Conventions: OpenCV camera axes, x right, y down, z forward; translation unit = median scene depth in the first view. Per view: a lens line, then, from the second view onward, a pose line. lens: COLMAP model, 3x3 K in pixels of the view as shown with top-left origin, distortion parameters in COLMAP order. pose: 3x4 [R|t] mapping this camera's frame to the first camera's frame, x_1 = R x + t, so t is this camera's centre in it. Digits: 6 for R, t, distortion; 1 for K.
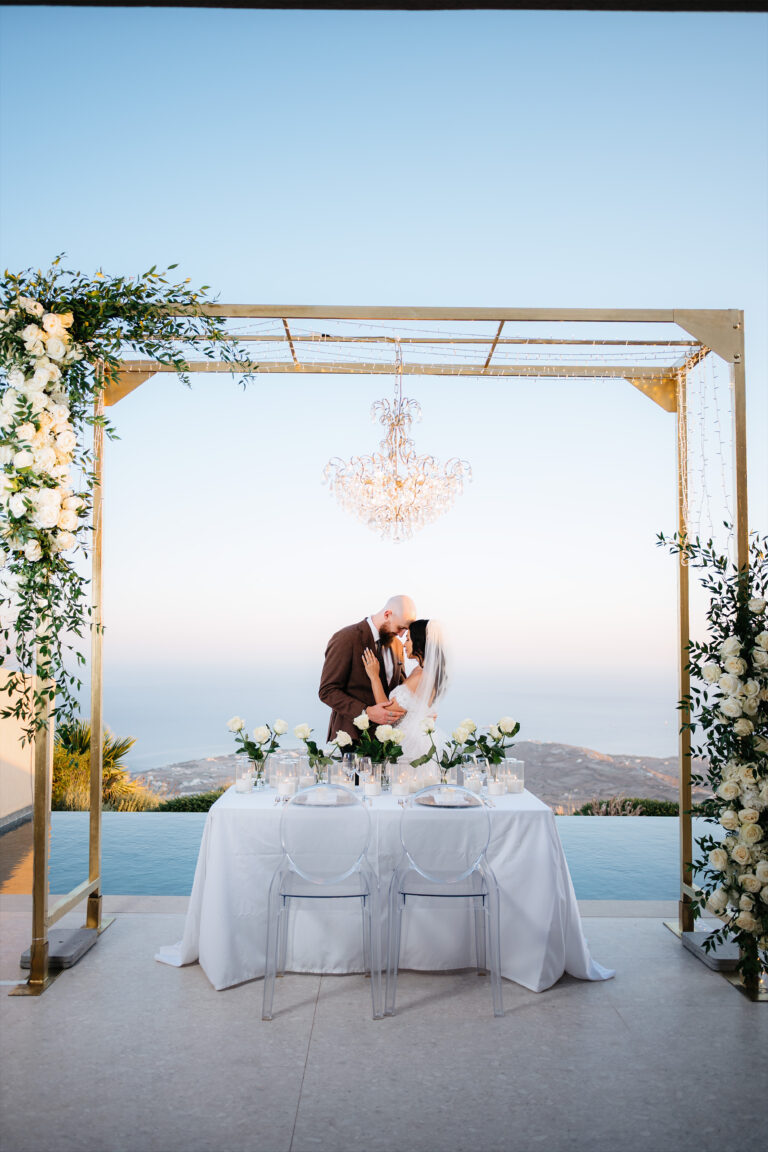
lens RADIAL K [[945.1, 0, 384.0], [0, 945.1, 576.0], [0, 0, 1]] dist [0.003728, -0.002220]
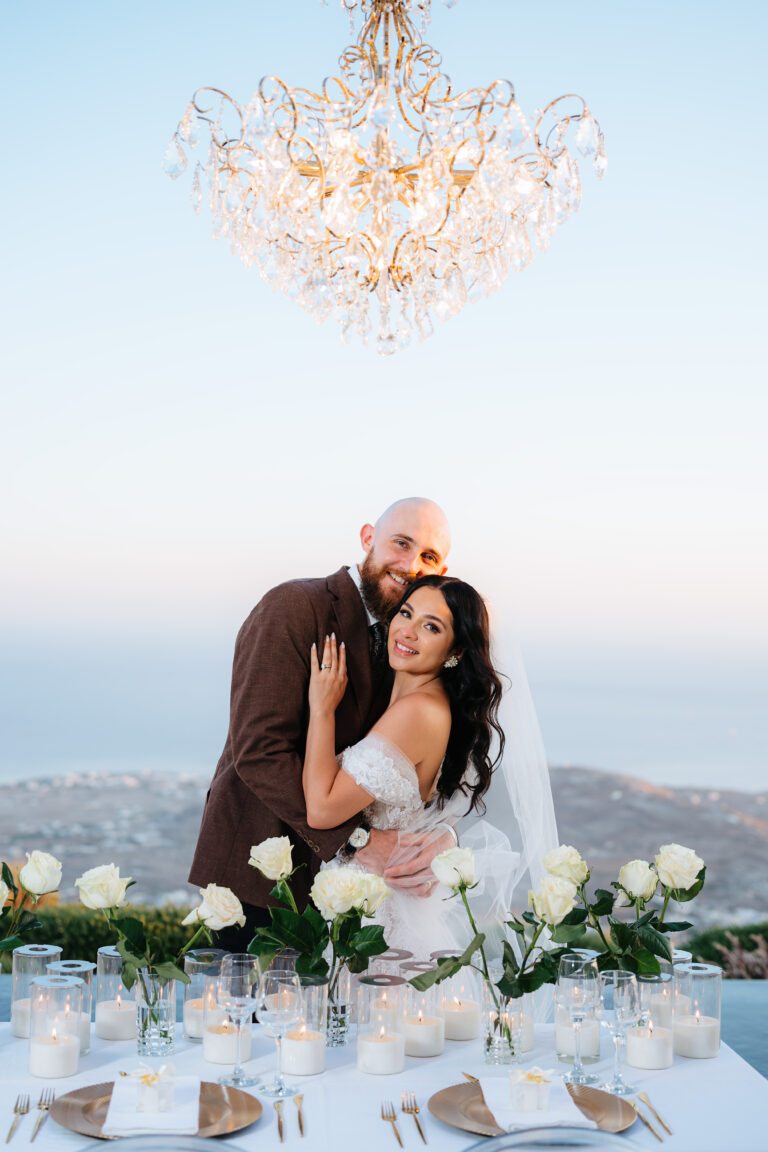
lens RADIAL K [[1613.8, 0, 384.0], [0, 1613.8, 576.0], [0, 0, 1]] dist [-0.119018, -0.009471]
pose [[0.998016, 0.015770, 0.060959, -0.020356], [-0.019499, 0.997943, 0.061064, 0.011323], [-0.059870, -0.062131, 0.996271, 0.407889]]
